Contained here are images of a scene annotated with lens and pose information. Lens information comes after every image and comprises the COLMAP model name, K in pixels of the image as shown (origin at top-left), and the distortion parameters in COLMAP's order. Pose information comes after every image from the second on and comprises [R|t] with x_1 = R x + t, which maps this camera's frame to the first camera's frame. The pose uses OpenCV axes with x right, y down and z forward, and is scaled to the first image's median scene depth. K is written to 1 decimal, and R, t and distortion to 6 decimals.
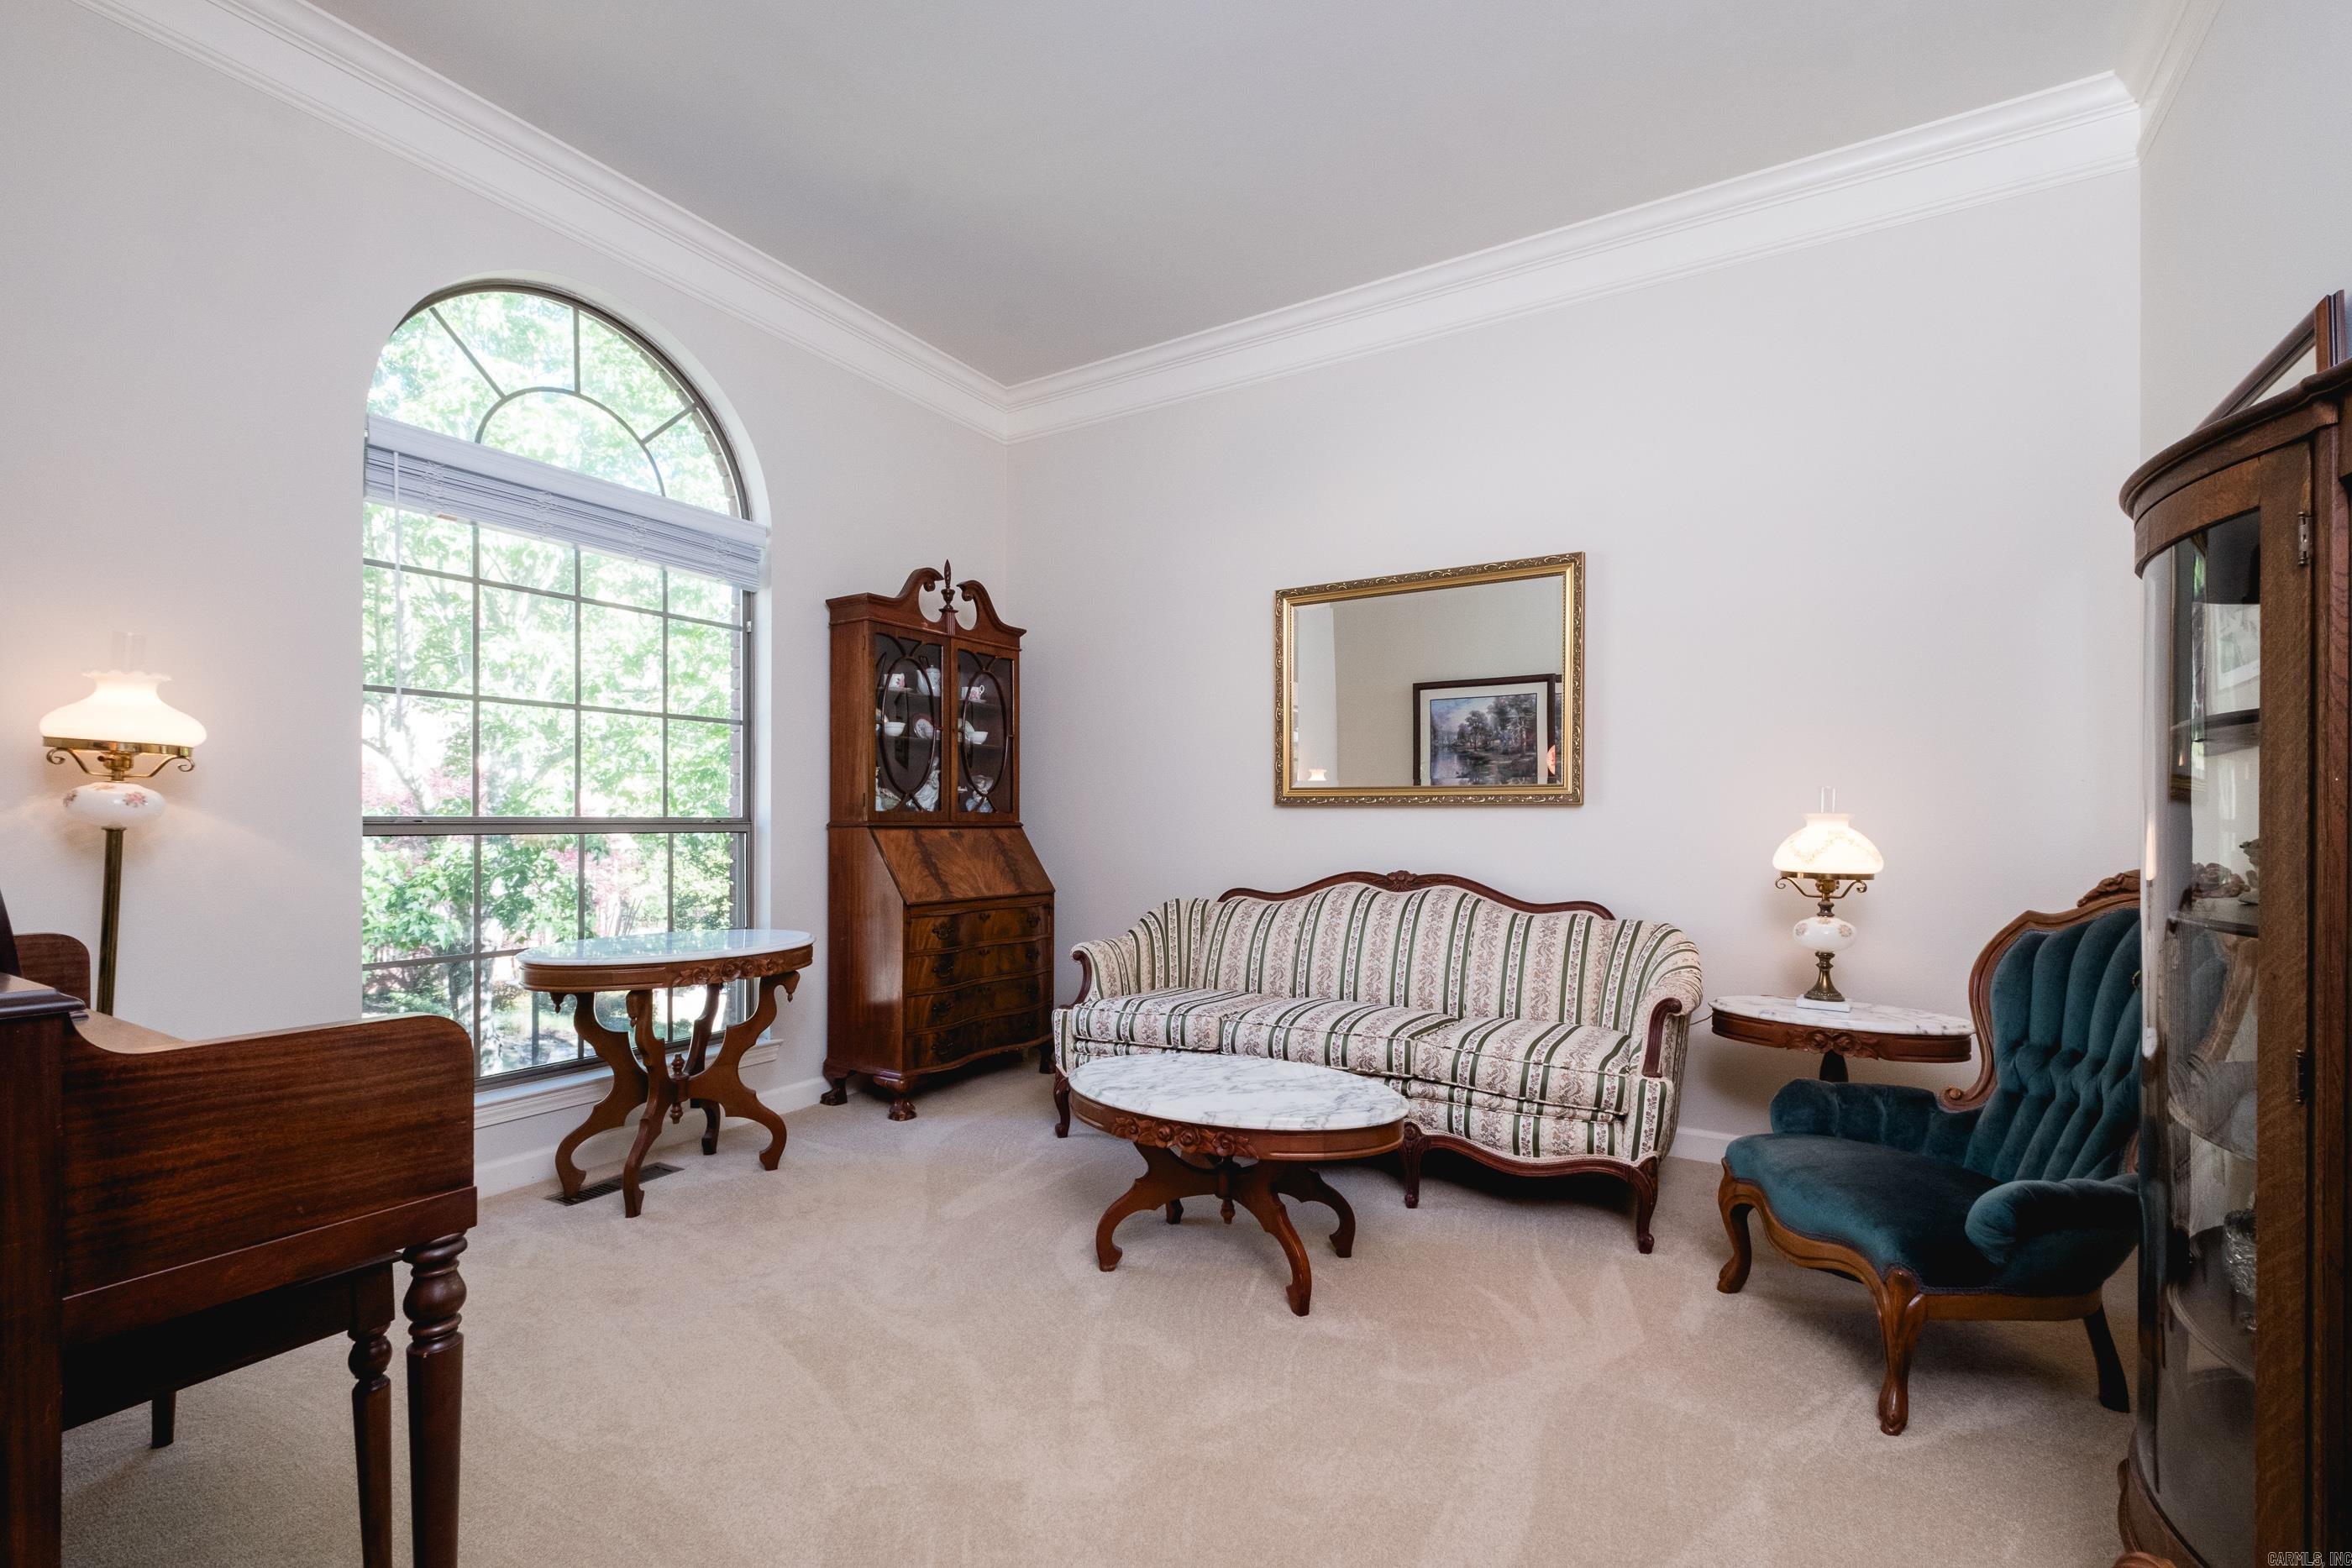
lens RADIAL K [[1020.8, 0, 1197.3], [0, 1020.8, 791.9], [0, 0, 1]] dist [0.002697, 0.000011]
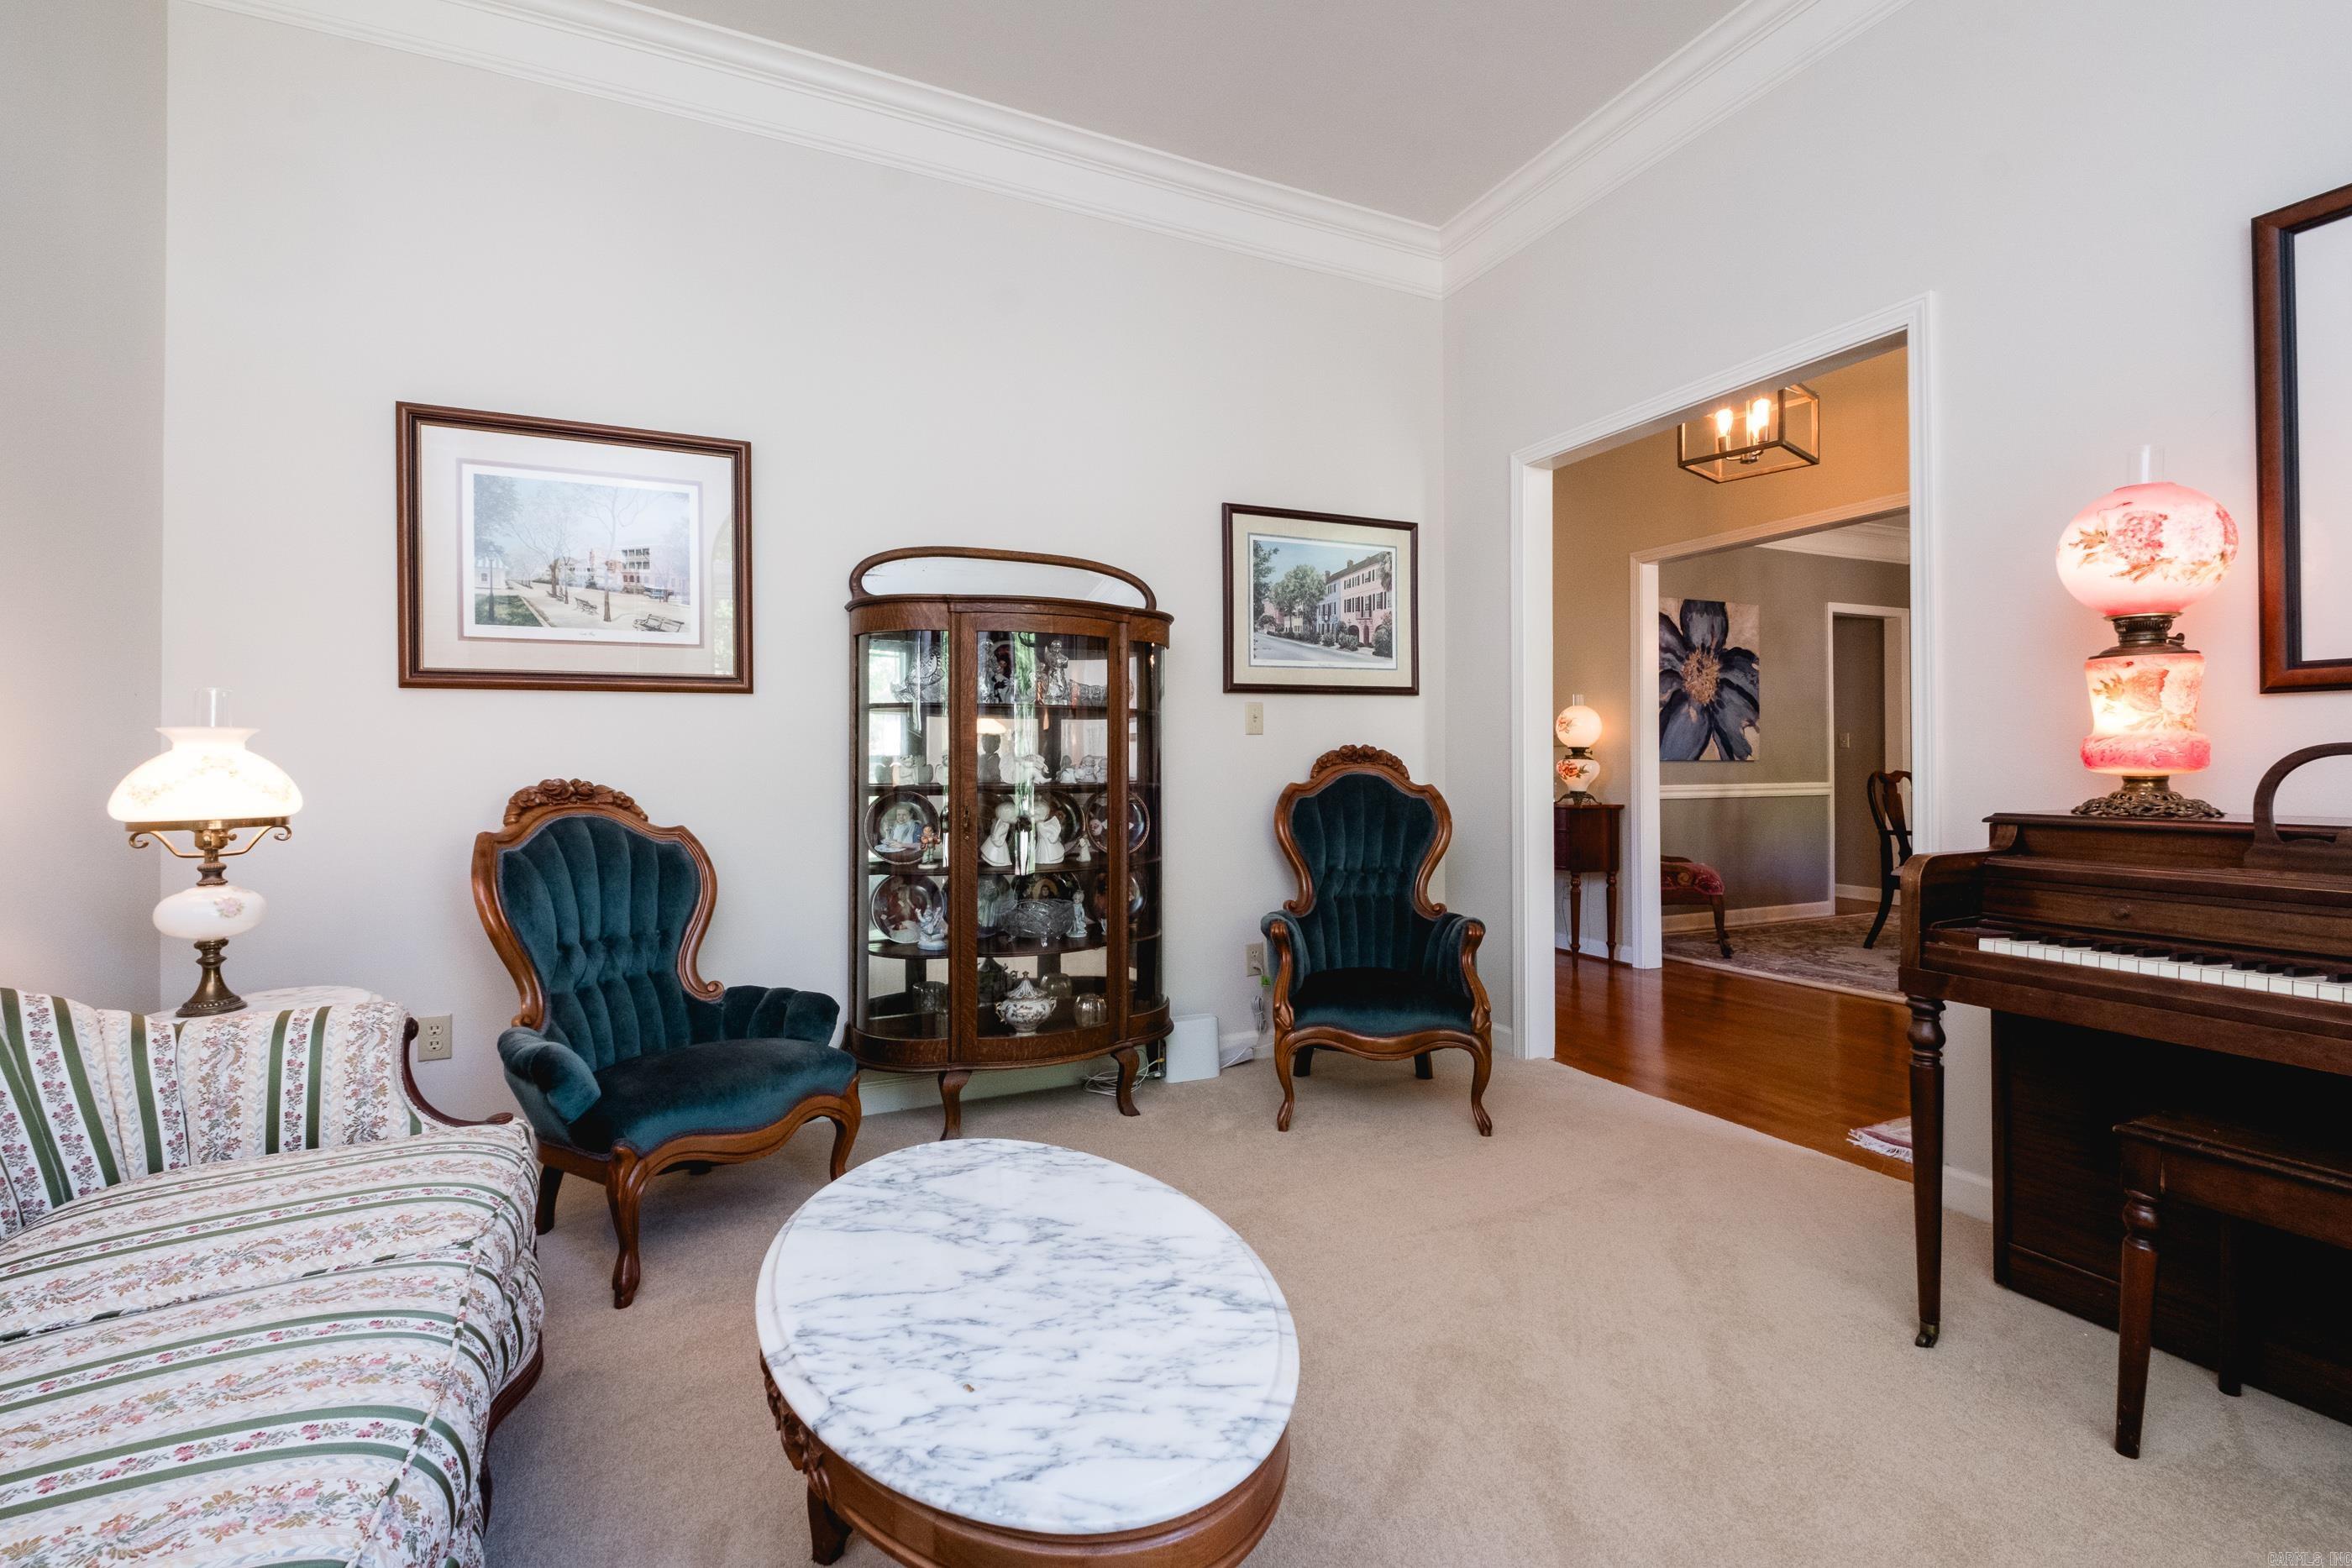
lens RADIAL K [[1020.8, 0, 1197.3], [0, 1020.8, 791.9], [0, 0, 1]] dist [0.002697, 0.000011]
pose [[-0.844192, -0.011561, 0.535917, -0.275040], [-0.020276, 0.999741, -0.010373, 0.057626], [-0.535658, -0.019623, -0.844207, 1.249936]]
